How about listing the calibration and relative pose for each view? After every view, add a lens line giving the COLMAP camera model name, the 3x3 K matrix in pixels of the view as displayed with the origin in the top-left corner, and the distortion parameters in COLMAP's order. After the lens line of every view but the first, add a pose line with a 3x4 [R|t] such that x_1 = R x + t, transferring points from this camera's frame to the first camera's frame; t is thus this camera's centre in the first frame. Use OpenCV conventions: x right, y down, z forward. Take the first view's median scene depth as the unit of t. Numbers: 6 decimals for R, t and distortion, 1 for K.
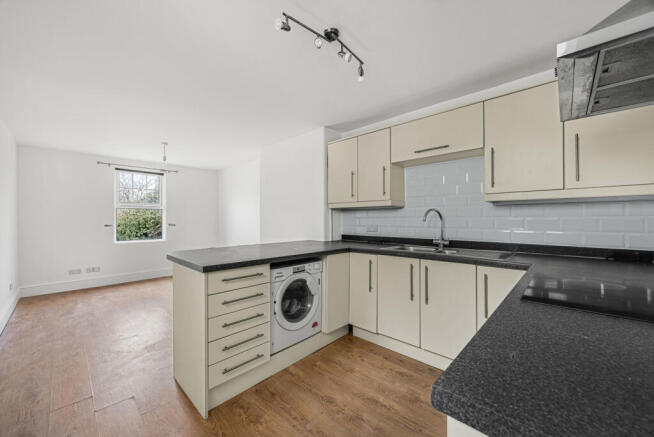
lens RADIAL K [[249.1, 0, 329.3], [0, 249.1, 217.7], [0, 0, 1]] dist [-0.002971, 0.000238]
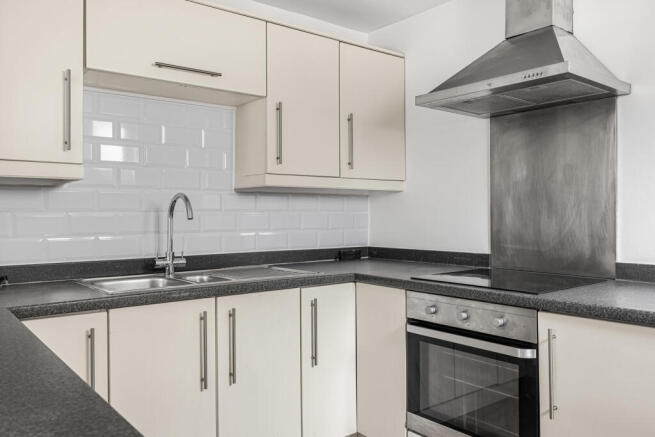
lens RADIAL K [[532.8, 0, 328.6], [0, 532.8, 219.3], [0, 0, 1]] dist [0.003926, -0.001443]
pose [[0.133282, -0.008443, 0.991042, -0.481506], [-0.001979, 0.999959, 0.008785, 0.003900], [-0.991076, -0.003132, 0.133260, 0.494390]]
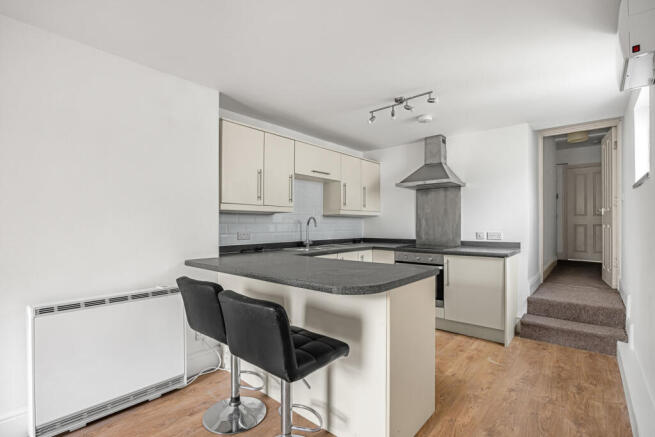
lens RADIAL K [[308.9, 0, 328.6], [0, 308.9, 222.0], [0, 0, 1]] dist [-0.024873, 0.000414]
pose [[-0.040052, 0.010787, 0.999139, -1.036685], [-0.003485, 0.999934, -0.010935, 0.006551], [-0.999192, -0.003920, -0.040012, 0.850571]]
